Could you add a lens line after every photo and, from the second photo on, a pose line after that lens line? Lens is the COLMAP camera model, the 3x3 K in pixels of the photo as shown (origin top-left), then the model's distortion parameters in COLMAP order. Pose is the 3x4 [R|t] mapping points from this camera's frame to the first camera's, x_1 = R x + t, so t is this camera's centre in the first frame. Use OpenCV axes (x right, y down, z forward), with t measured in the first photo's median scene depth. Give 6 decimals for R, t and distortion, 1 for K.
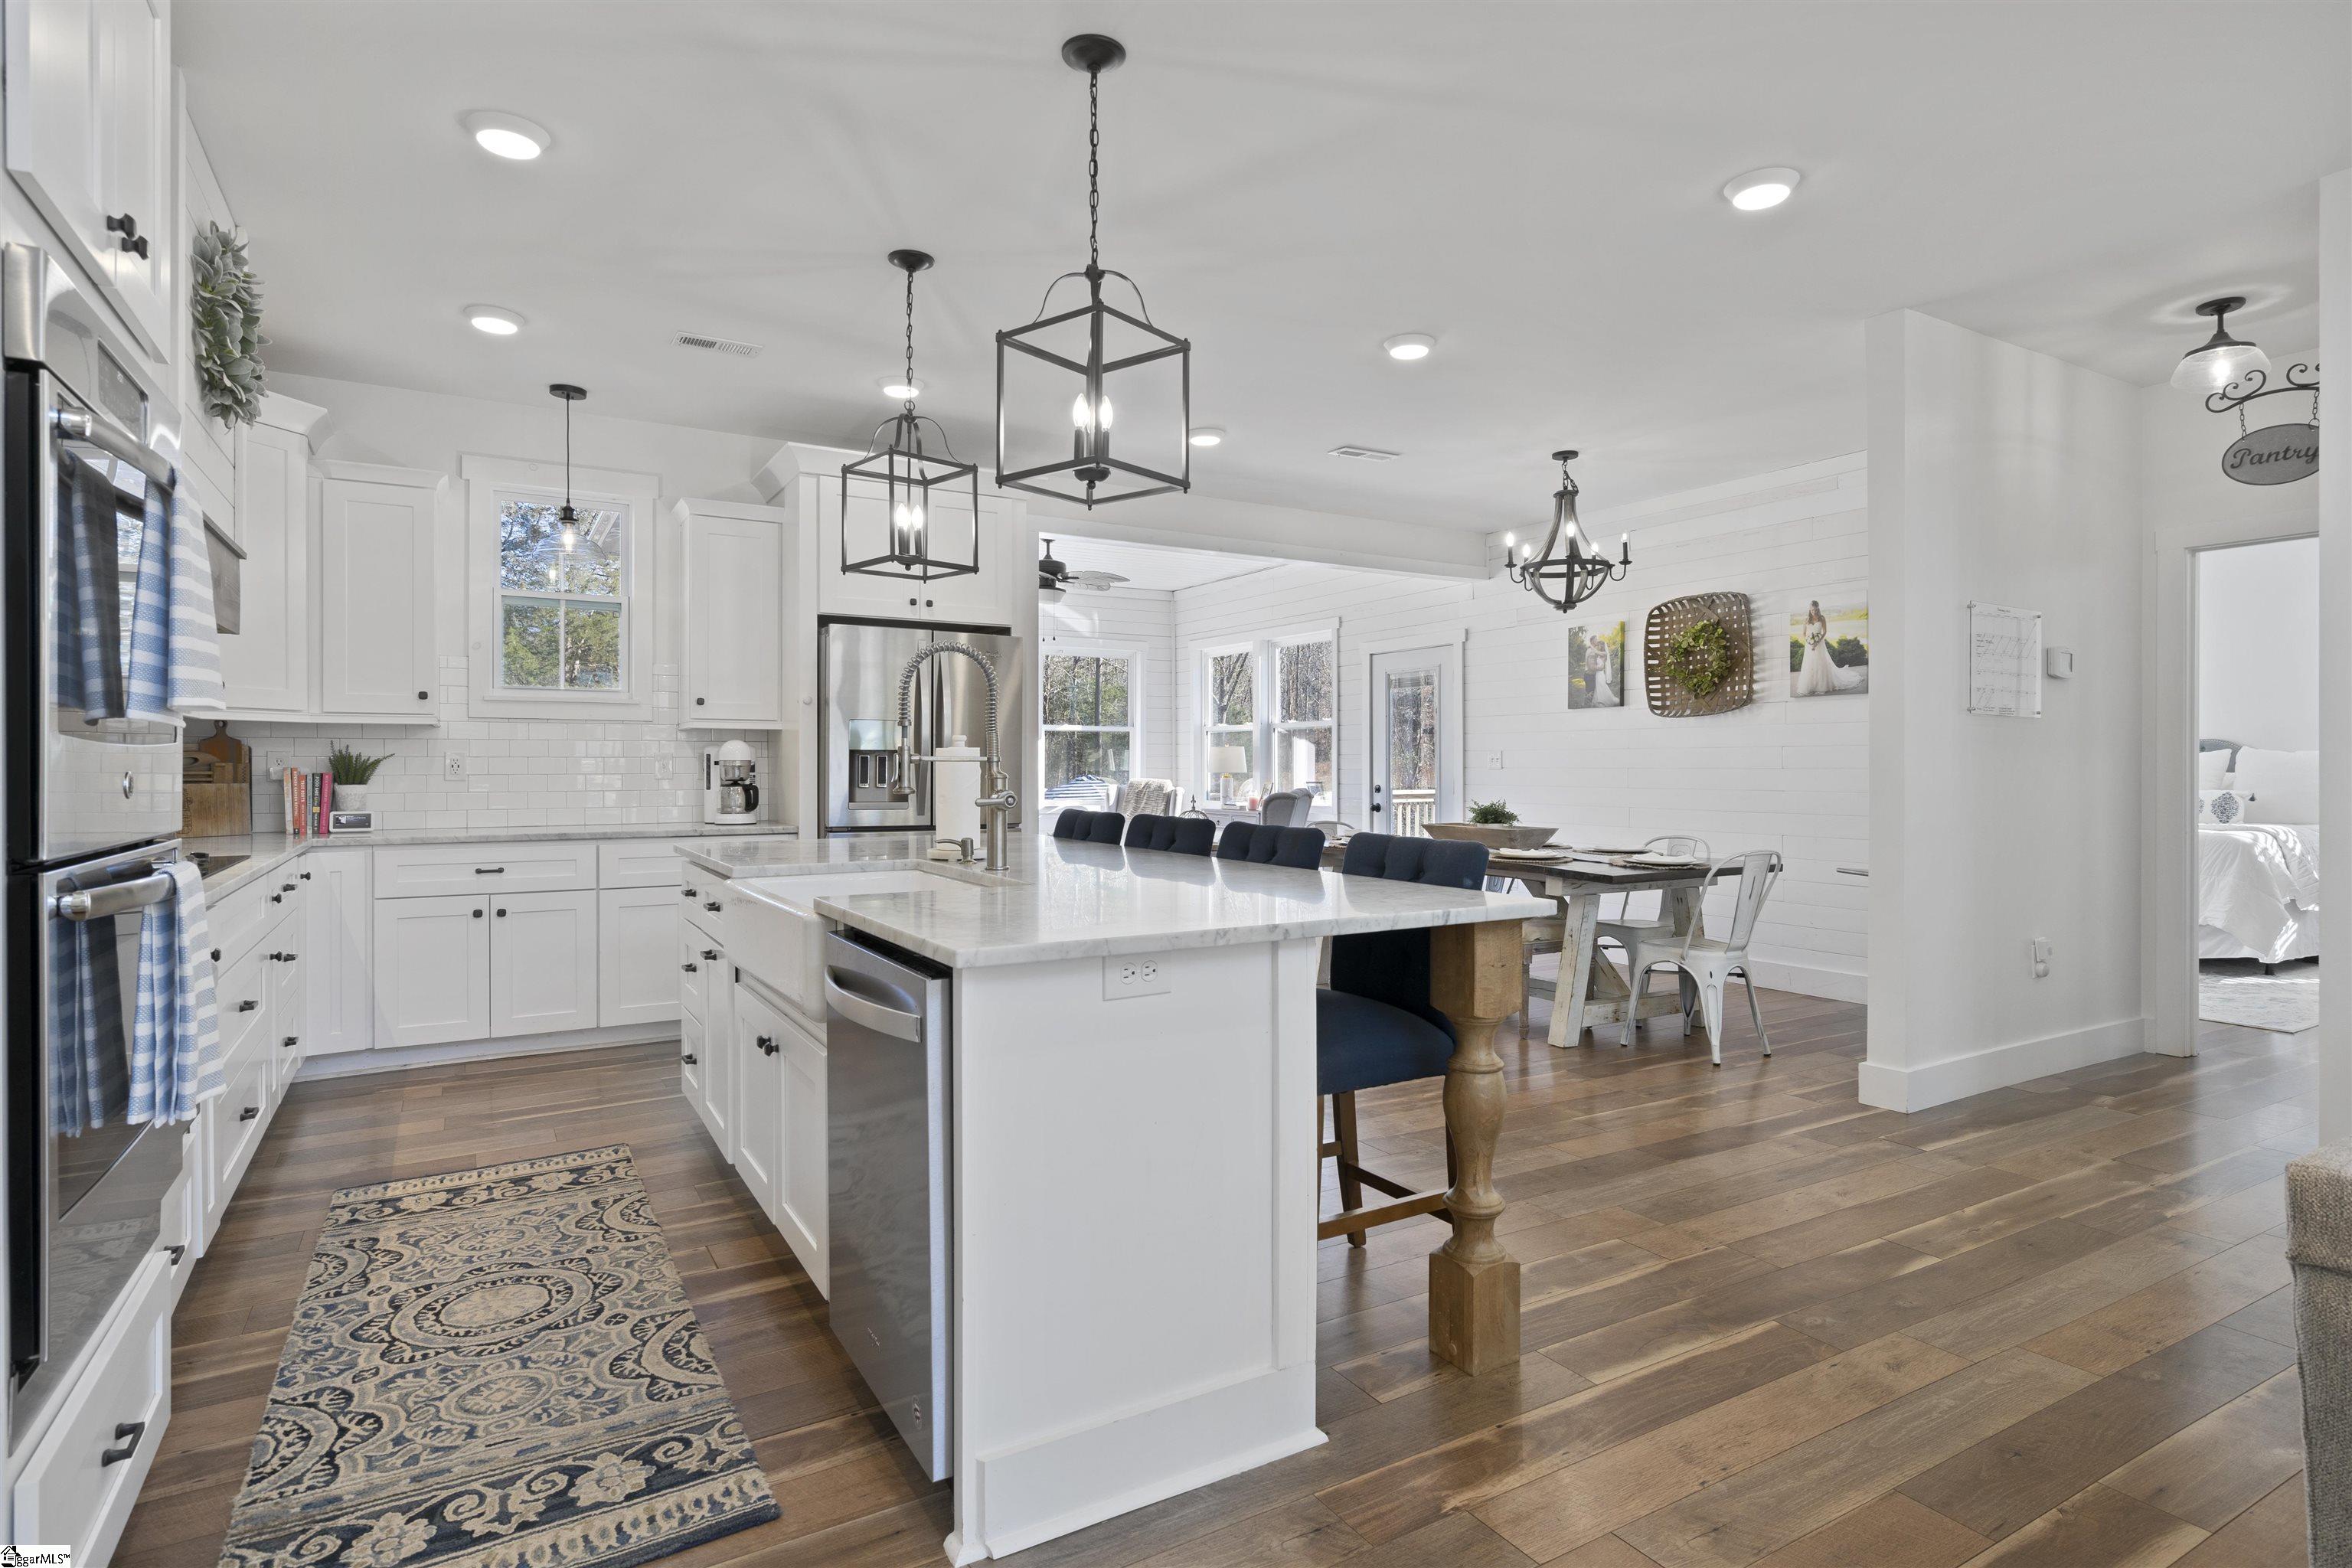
lens RADIAL K [[1217.3, 0, 1176.4], [0, 1217.3, 777.3], [0, 0, 1]] dist [-0.004002, -0.000483]
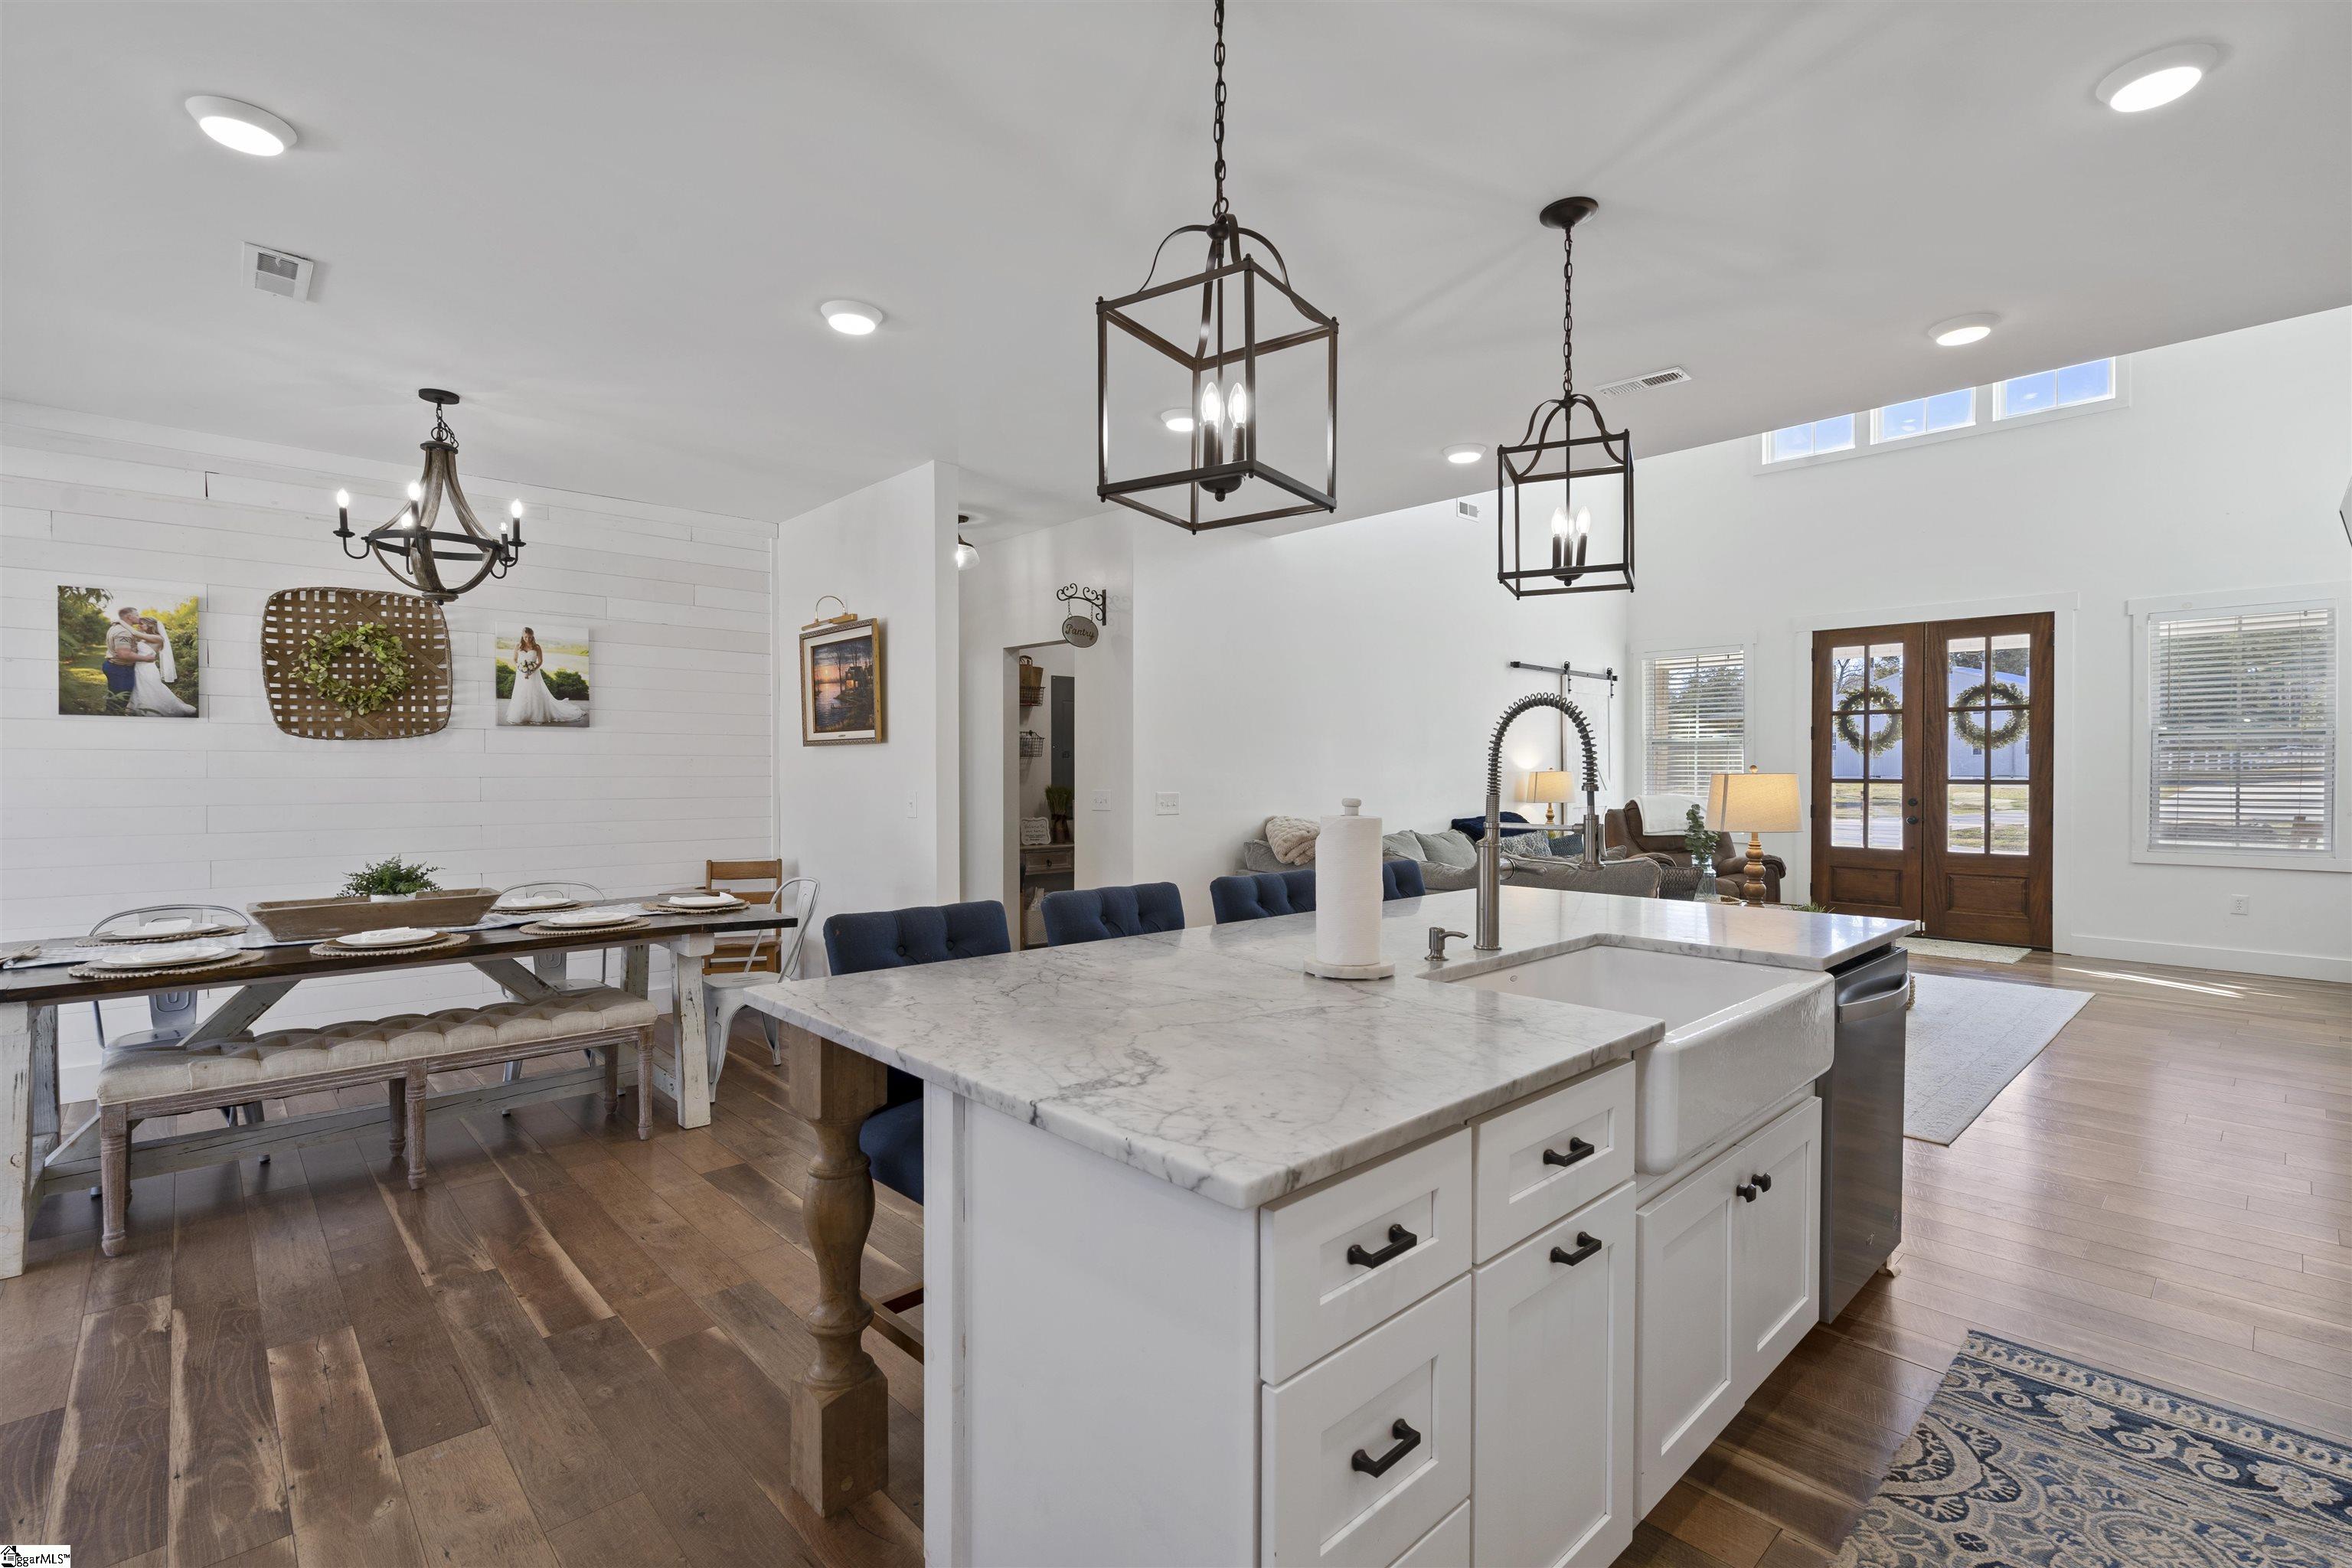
lens RADIAL K [[1070.3, 0, 1179.8], [0, 1070.3, 780.0], [0, 0, 1]] dist [-0.010538, 0.000975]
pose [[-0.224860, -0.005983, 0.974373, -0.422437], [0.008823, 0.999928, 0.008176, -0.026222], [-0.974351, 0.010436, -0.224791, 0.687433]]
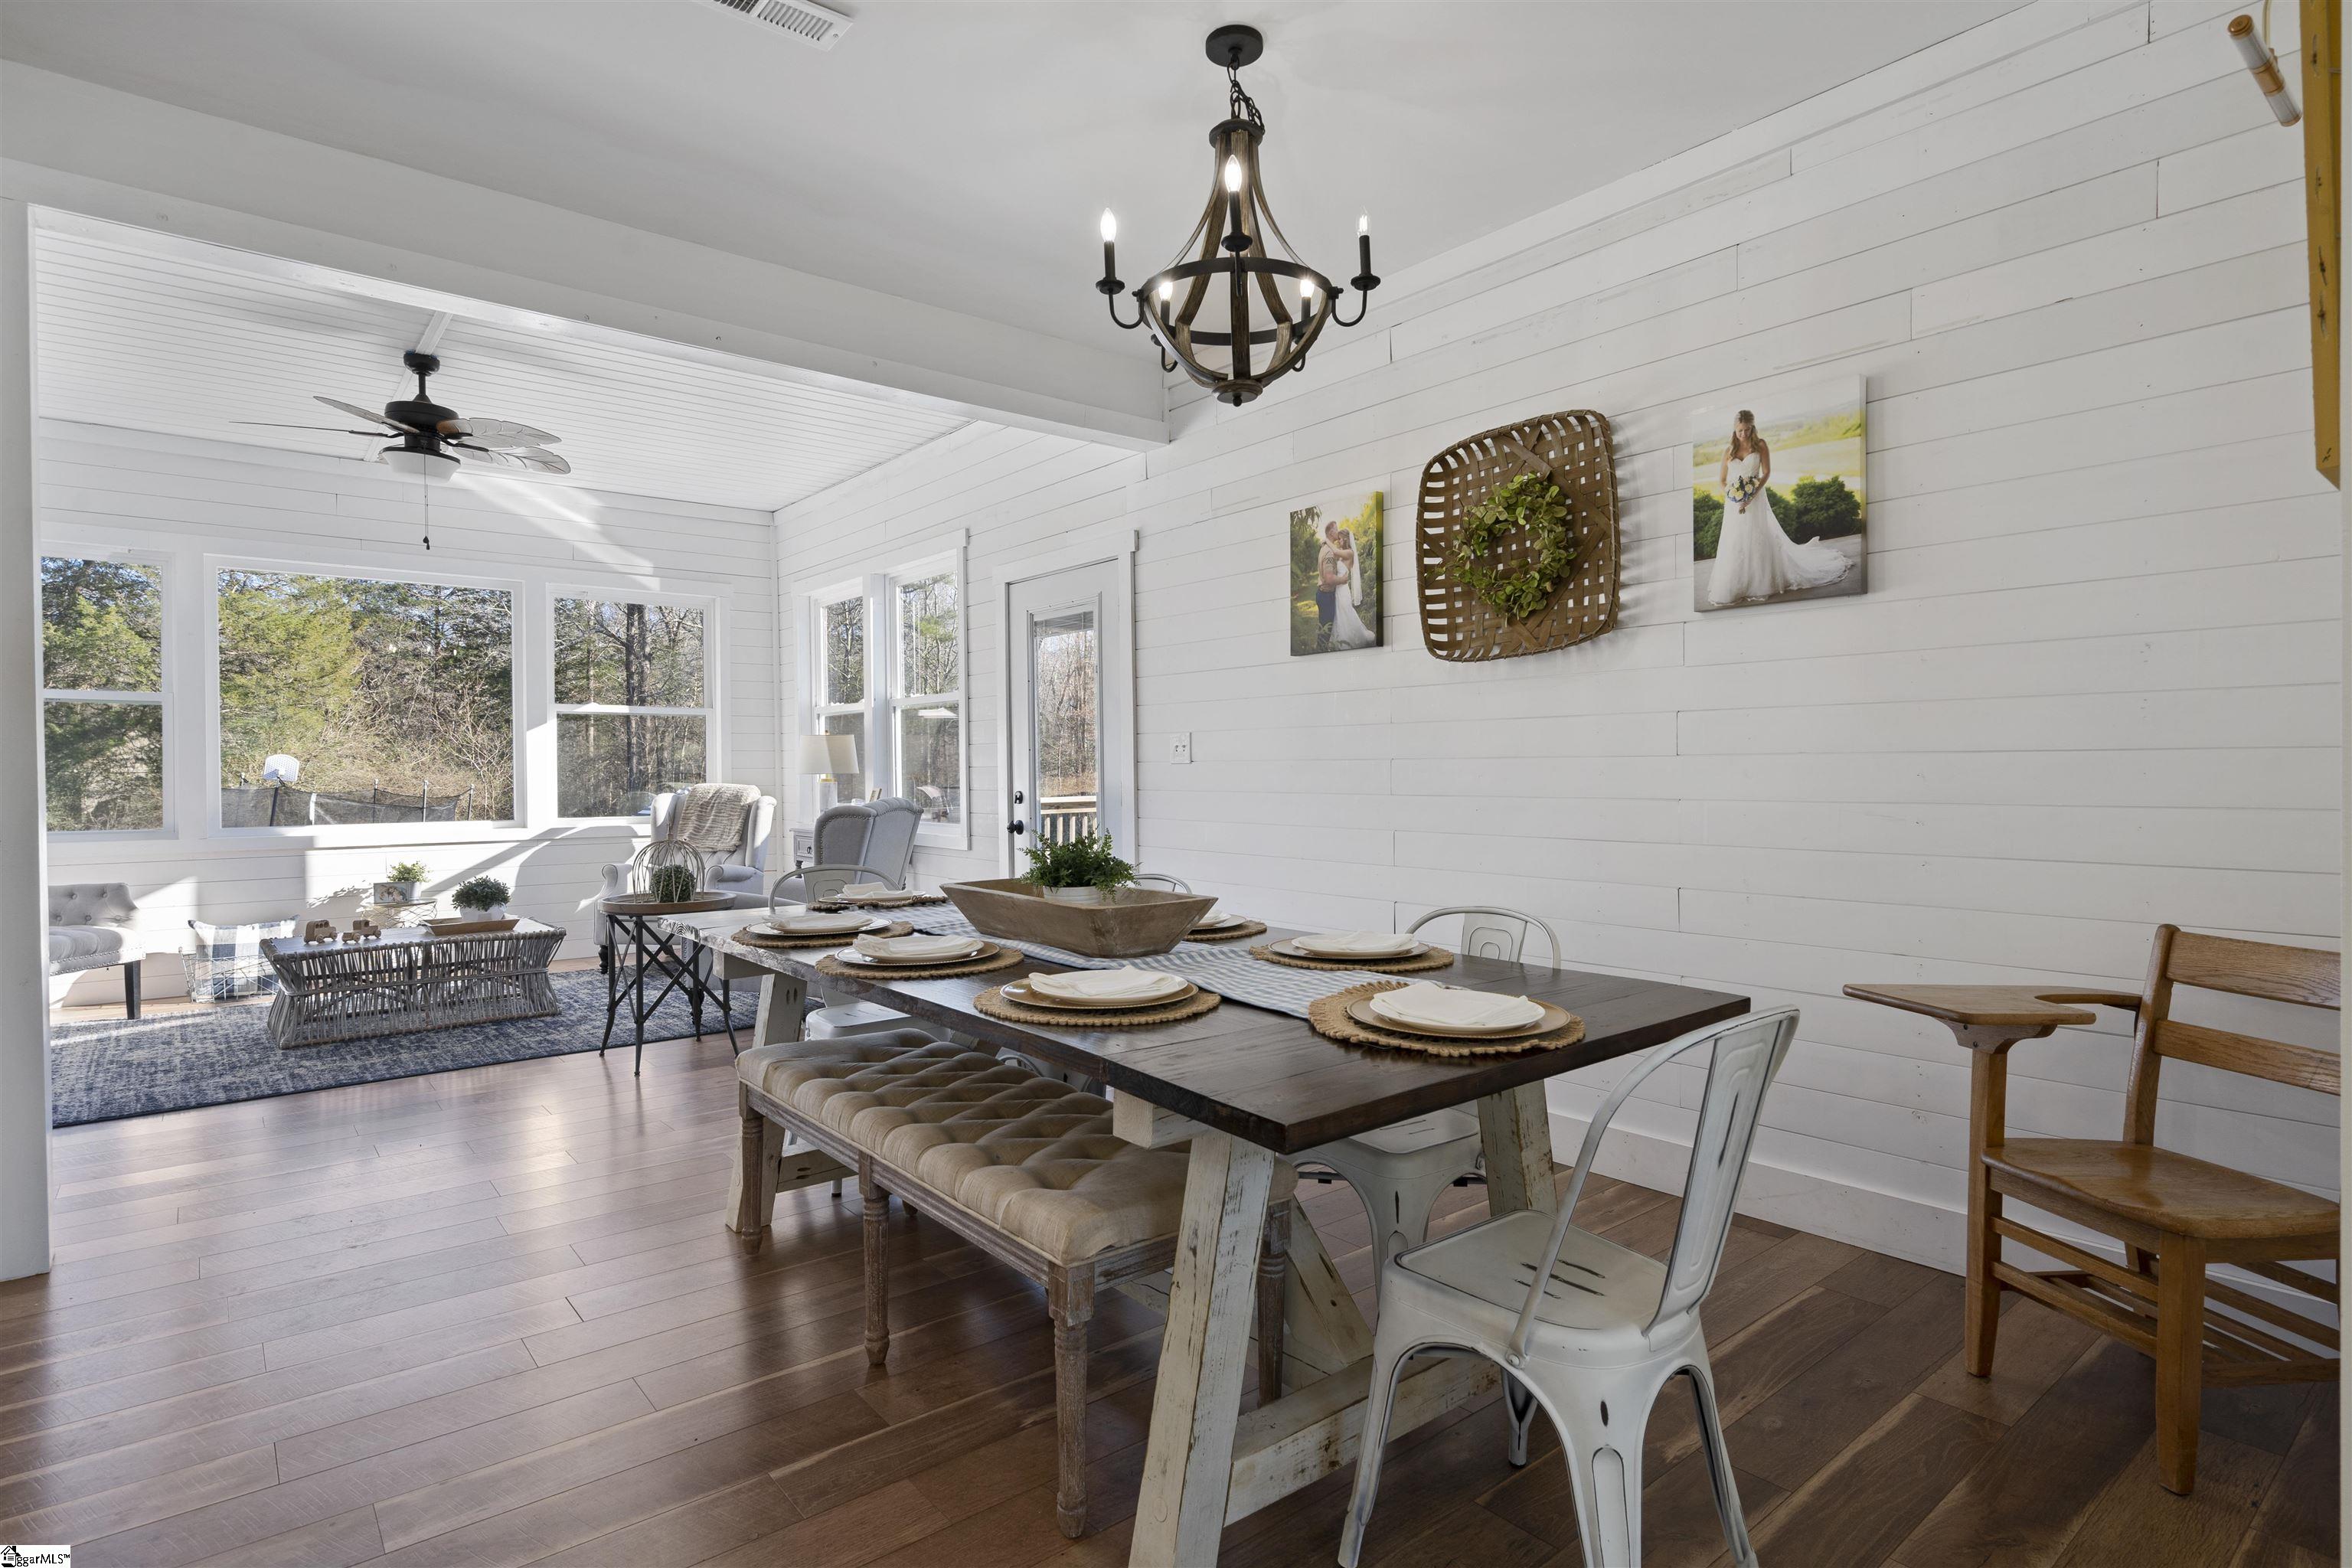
lens RADIAL K [[1217.3, 0, 1179.8], [0, 1217.3, 779.7], [0, 0, 1]] dist [-0.004002, -0.000483]
pose [[0.987221, -0.008494, 0.159132, 0.222680], [0.008470, 0.999964, 0.000829, 0.000492], [-0.159133, 0.000529, 0.987257, 0.555393]]
